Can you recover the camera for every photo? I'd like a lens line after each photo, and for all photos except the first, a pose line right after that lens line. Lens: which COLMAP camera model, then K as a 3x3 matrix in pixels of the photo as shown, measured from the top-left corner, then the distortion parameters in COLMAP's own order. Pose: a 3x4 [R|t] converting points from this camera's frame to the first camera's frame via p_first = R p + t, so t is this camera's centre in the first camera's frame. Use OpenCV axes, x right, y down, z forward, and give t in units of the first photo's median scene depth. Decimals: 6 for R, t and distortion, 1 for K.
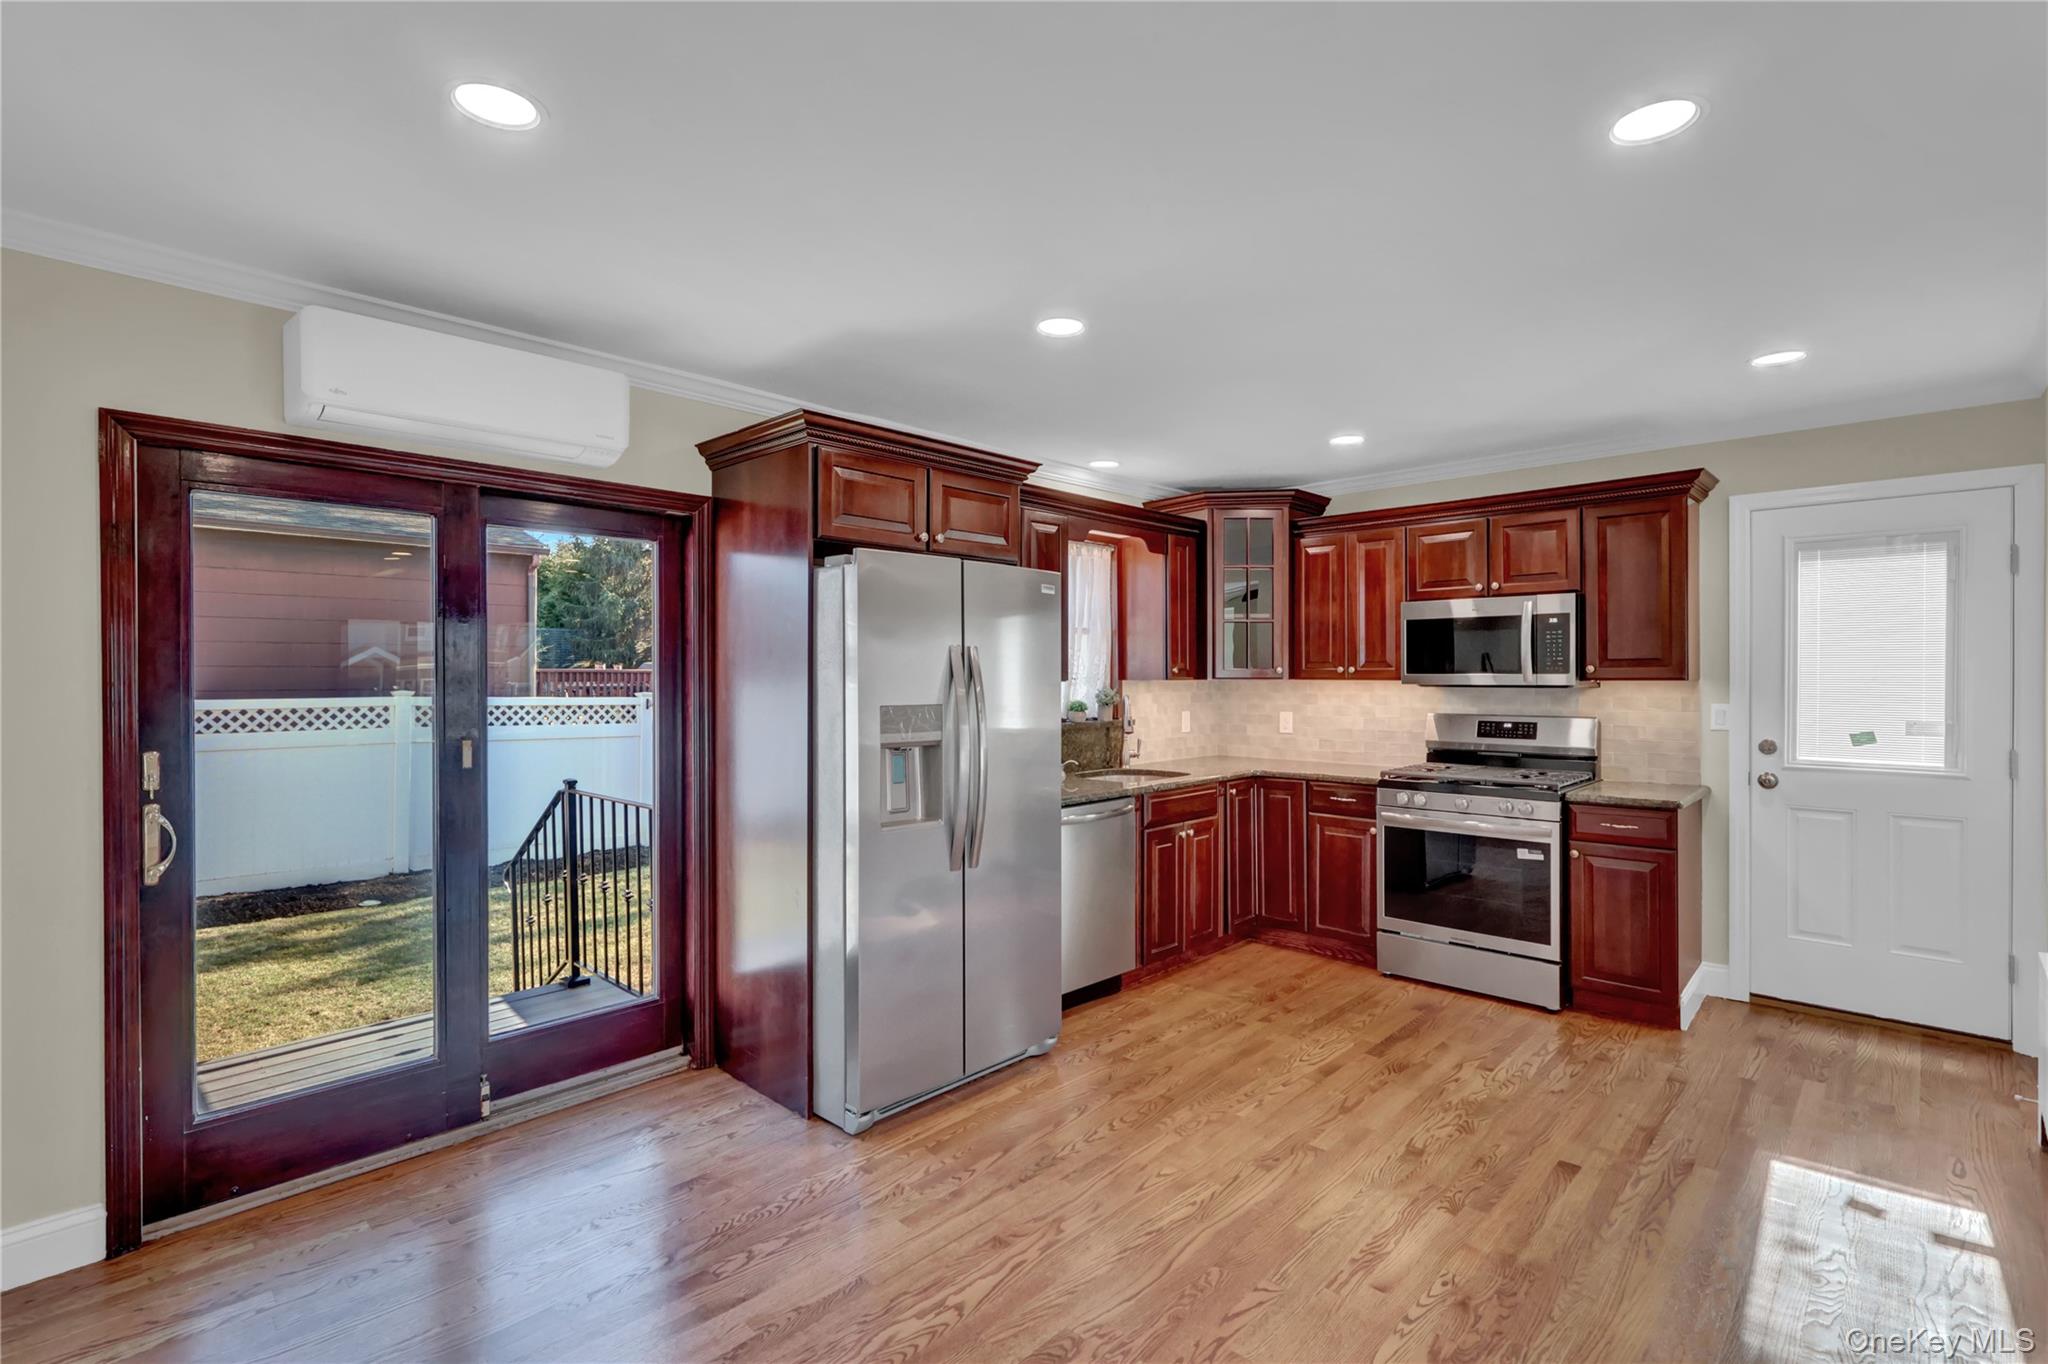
lens RADIAL K [[940.7, 0, 1024.3], [0, 940.7, 677.8], [0, 0, 1]] dist [-0.002494, 0.000286]
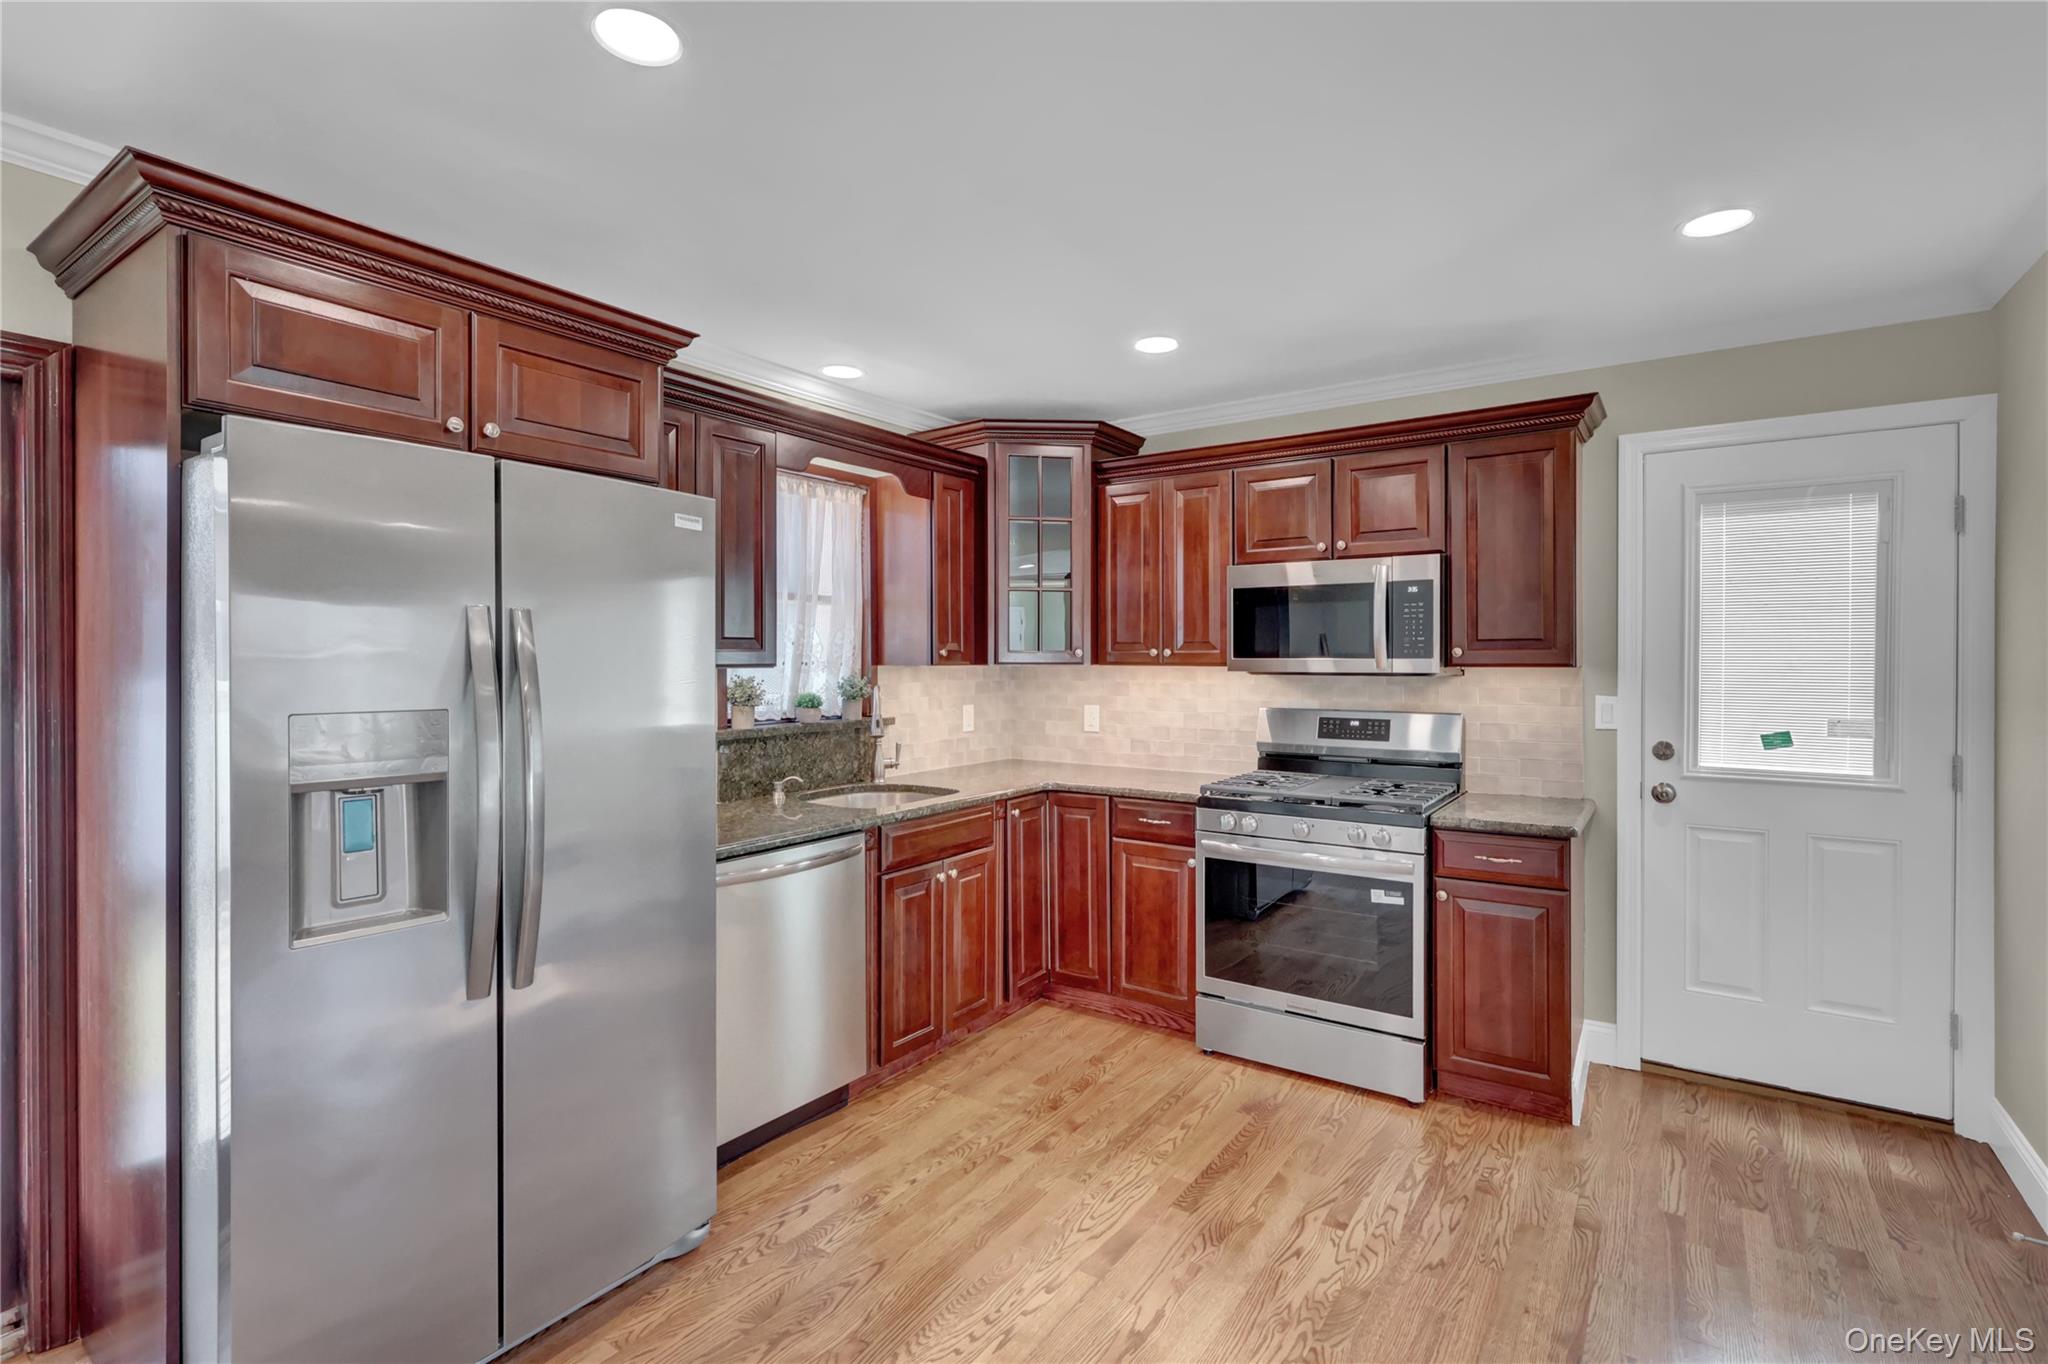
lens RADIAL K [[952.7, 0, 1026.3], [0, 952.7, 659.9], [0, 0, 1]] dist [-0.001861, -0.000200]
pose [[0.986569, 0.001951, 0.163333, 0.120894], [-0.001618, 0.999996, -0.002173, -0.000657], [-0.163337, 0.001879, 0.986569, 0.278345]]
